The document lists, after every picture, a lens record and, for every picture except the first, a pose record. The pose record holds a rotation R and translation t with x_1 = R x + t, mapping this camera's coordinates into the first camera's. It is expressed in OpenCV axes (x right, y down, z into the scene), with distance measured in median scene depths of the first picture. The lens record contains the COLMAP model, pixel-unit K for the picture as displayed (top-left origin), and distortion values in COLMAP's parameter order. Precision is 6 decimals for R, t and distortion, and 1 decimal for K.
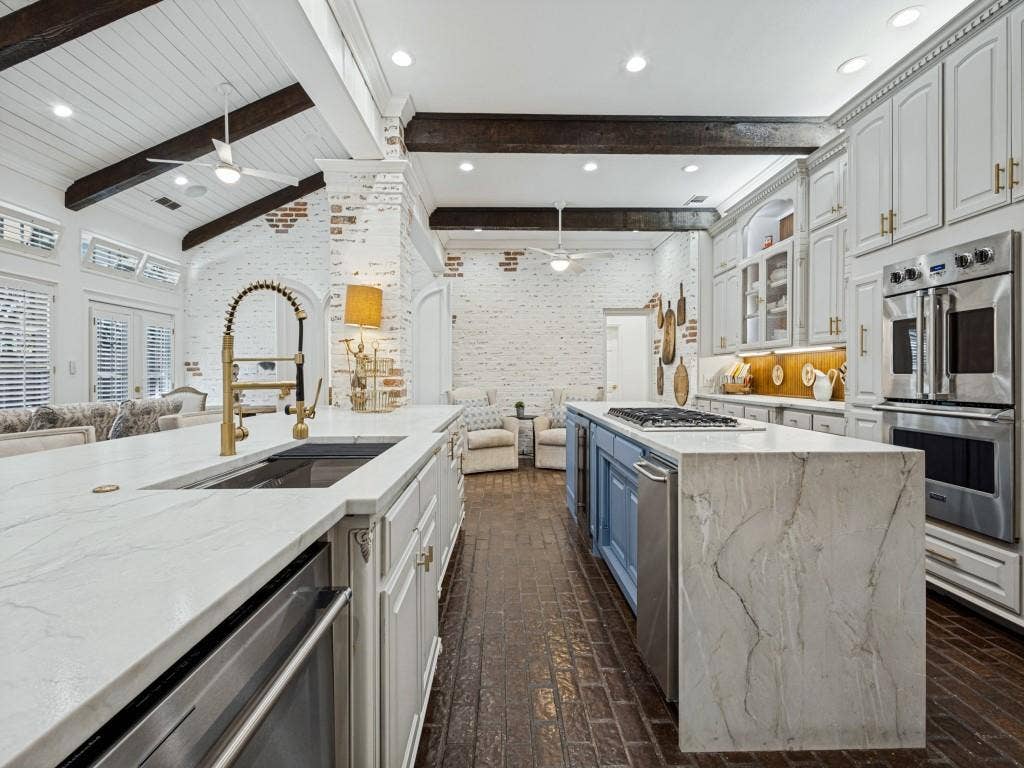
lens RADIAL K [[472.5, 0, 511.7], [0, 472.5, 376.8], [0, 0, 1]] dist [0.016661, -0.004344]
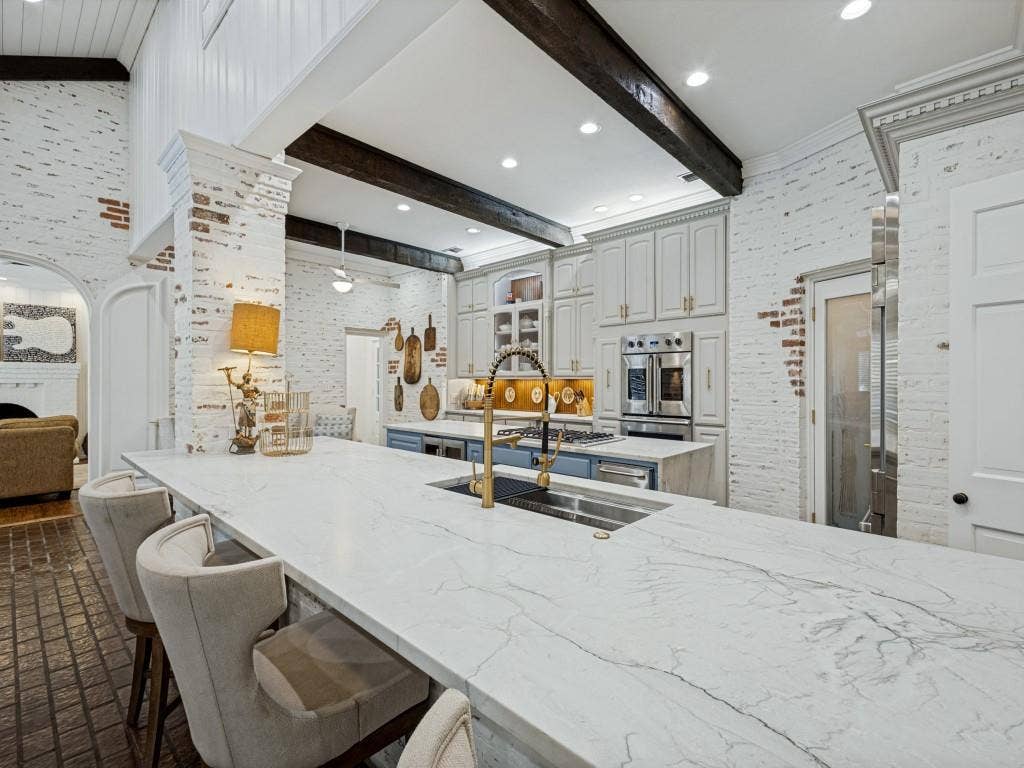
lens RADIAL K [[472.5, 0, 510.8], [0, 472.5, 380.8], [0, 0, 1]] dist [0.016661, -0.004344]
pose [[0.699116, 0.004774, 0.714992, -0.403635], [-0.000926, 0.999983, -0.005770, -0.035833], [-0.715008, 0.003372, 0.699109, 0.060892]]
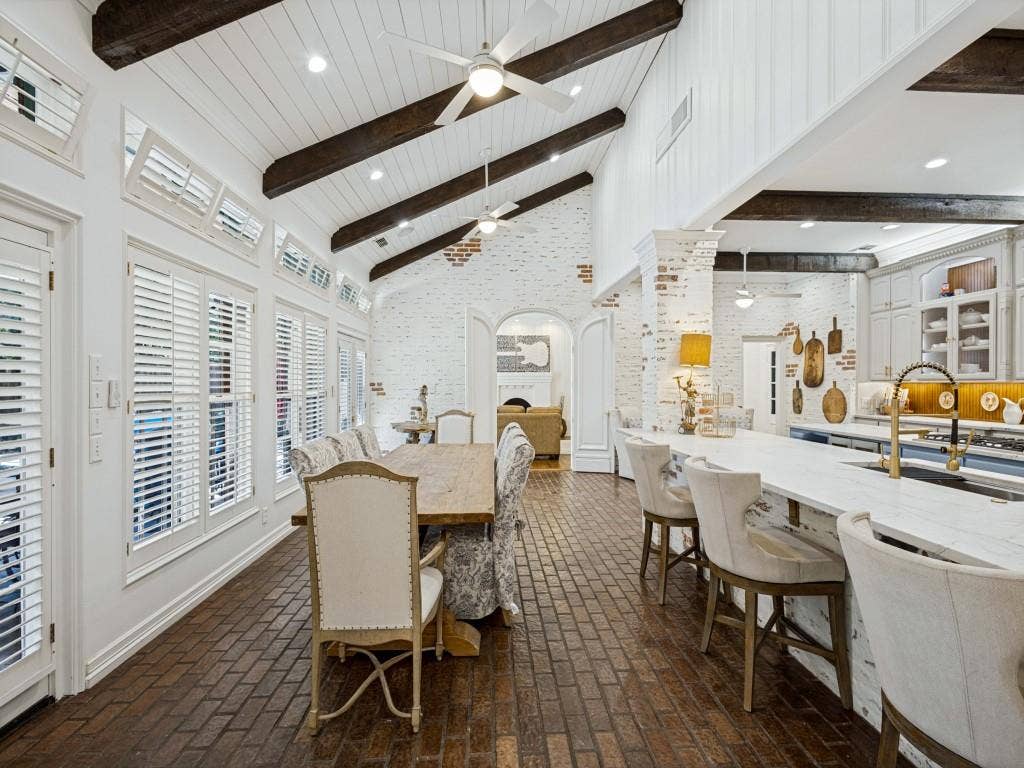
lens RADIAL K [[472.5, 0, 509.6], [0, 472.5, 382.9], [0, 0, 1]] dist [0.016661, -0.004344]
pose [[0.999424, 0.003539, 0.033759, -0.565410], [-0.003401, 0.999986, -0.004138, -0.038478], [-0.033773, 0.004021, 0.999421, -0.144628]]
